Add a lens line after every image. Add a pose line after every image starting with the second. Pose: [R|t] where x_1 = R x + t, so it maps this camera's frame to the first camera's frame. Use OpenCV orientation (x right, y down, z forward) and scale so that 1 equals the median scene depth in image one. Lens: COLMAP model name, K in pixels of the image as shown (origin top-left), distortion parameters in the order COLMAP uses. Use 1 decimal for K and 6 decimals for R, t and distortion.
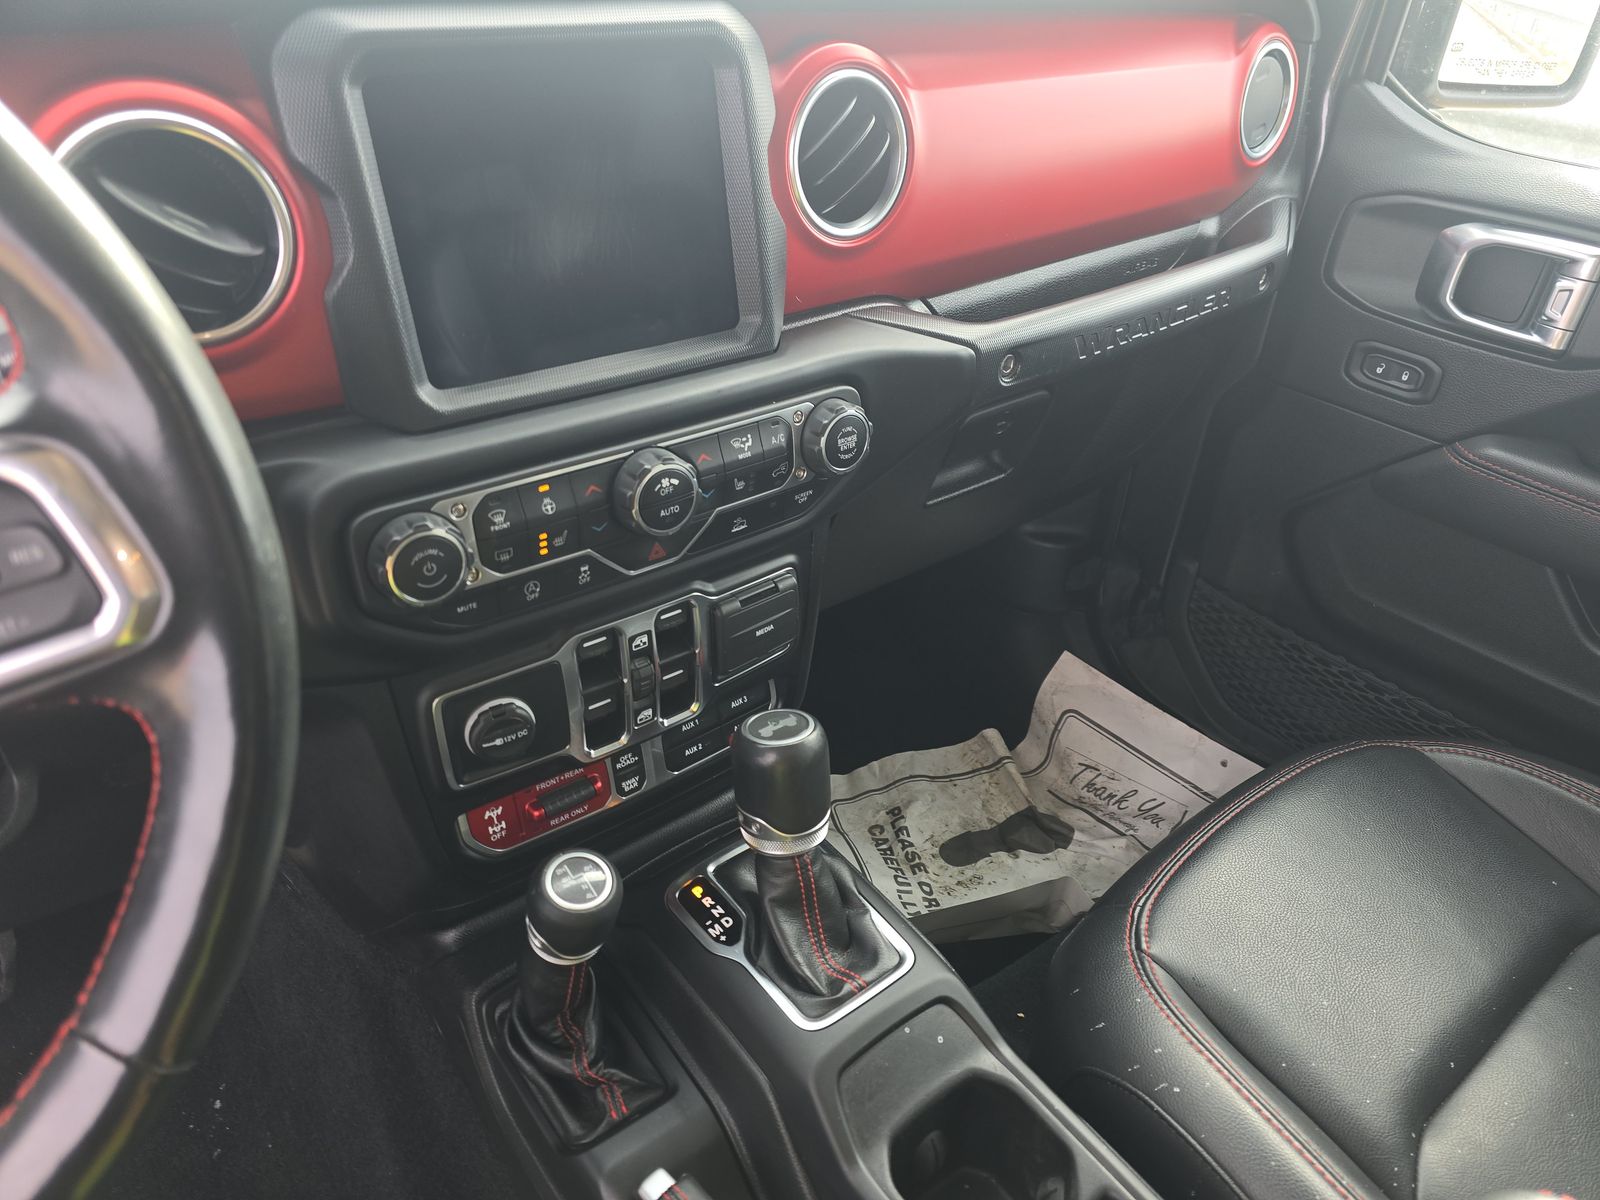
lens RADIAL K [[1068.0, 0, 800.0], [0, 1068.0, 600.0], [0, 0, 1]] dist [0.084322, -0.000882]
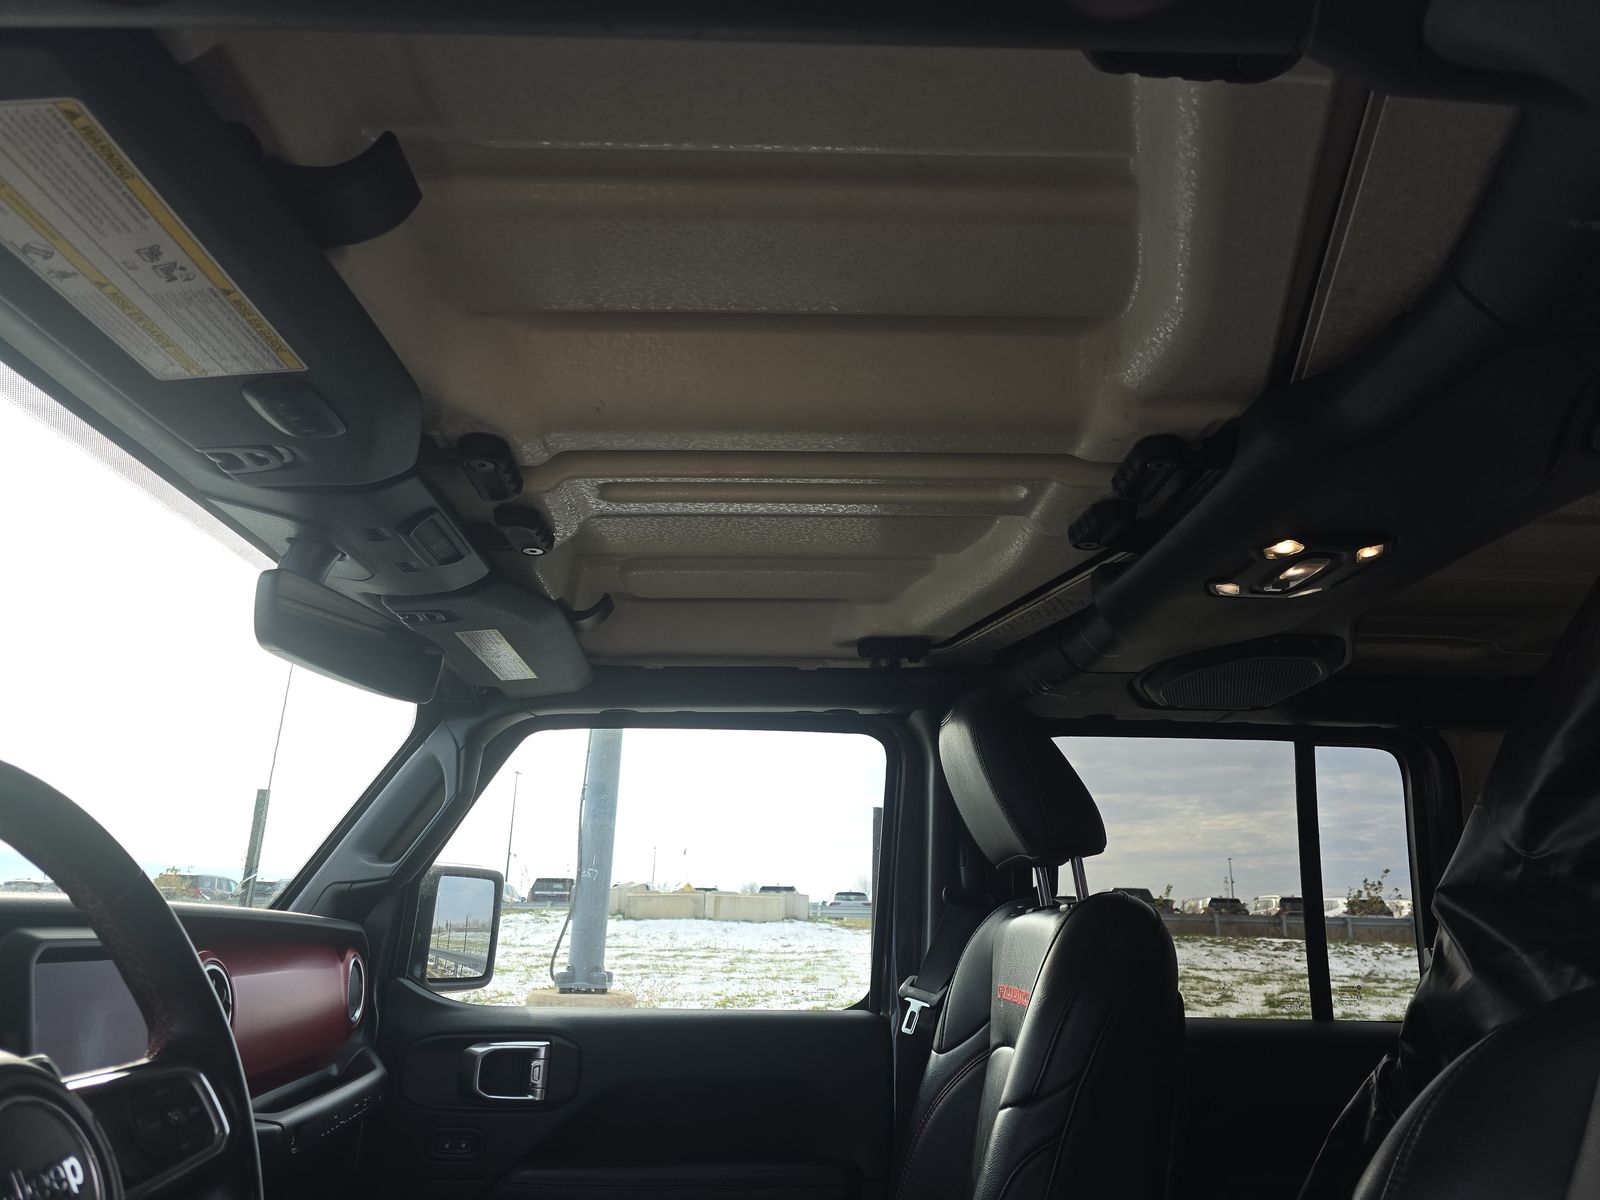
lens RADIAL K [[1068.0, 0, 800.0], [0, 1068.0, 600.0], [0, 0, 1]] dist [0.084322, -0.000882]
pose [[0.599530, 0.198899, 0.775244, -0.729991], [0.429755, 0.737142, -0.521472, 0.338984], [-0.675185, 0.645803, 0.356461, -0.538803]]
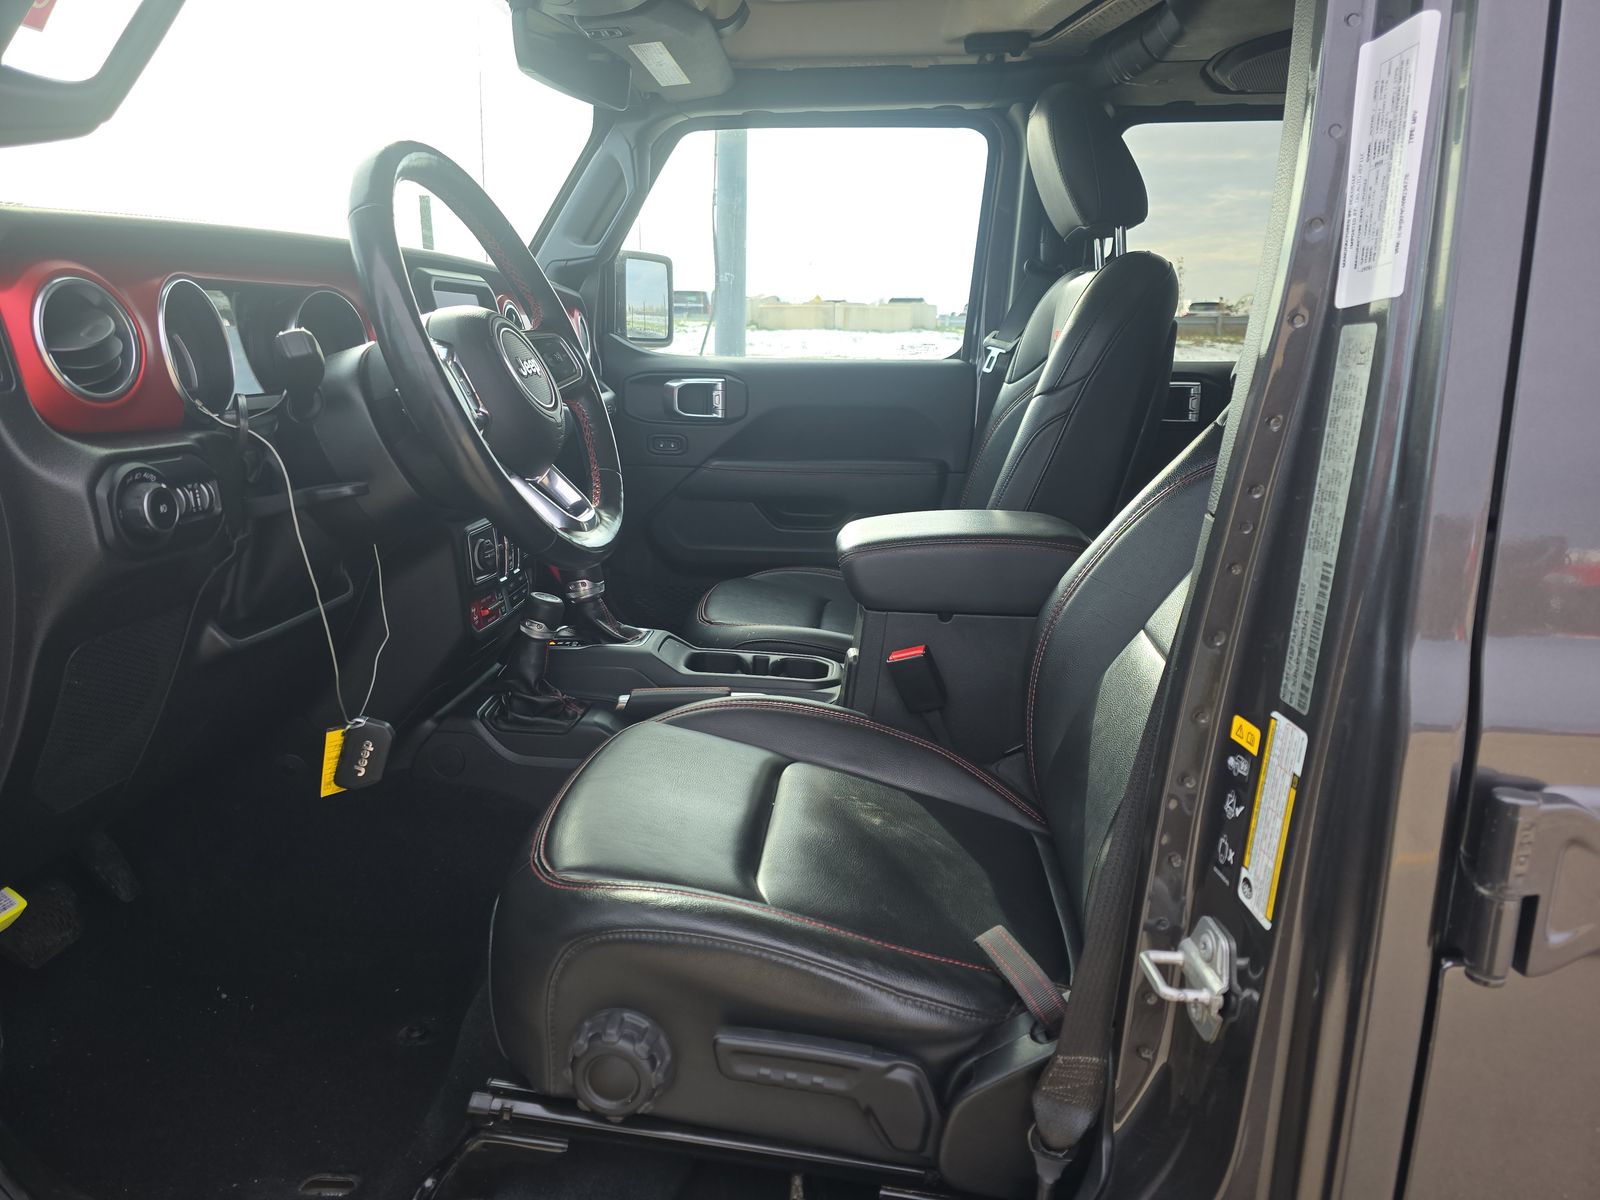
lens RADIAL K [[1024.5, 0, 800.0], [0, 1024.5, 600.0], [0, 0, 1]] dist [0.041871, -0.045000]
pose [[0.689080, -0.218660, 0.690910, -1.100969], [0.396271, 0.911922, -0.106616, 0.574662], [-0.606744, 0.347254, 0.715036, -0.784700]]
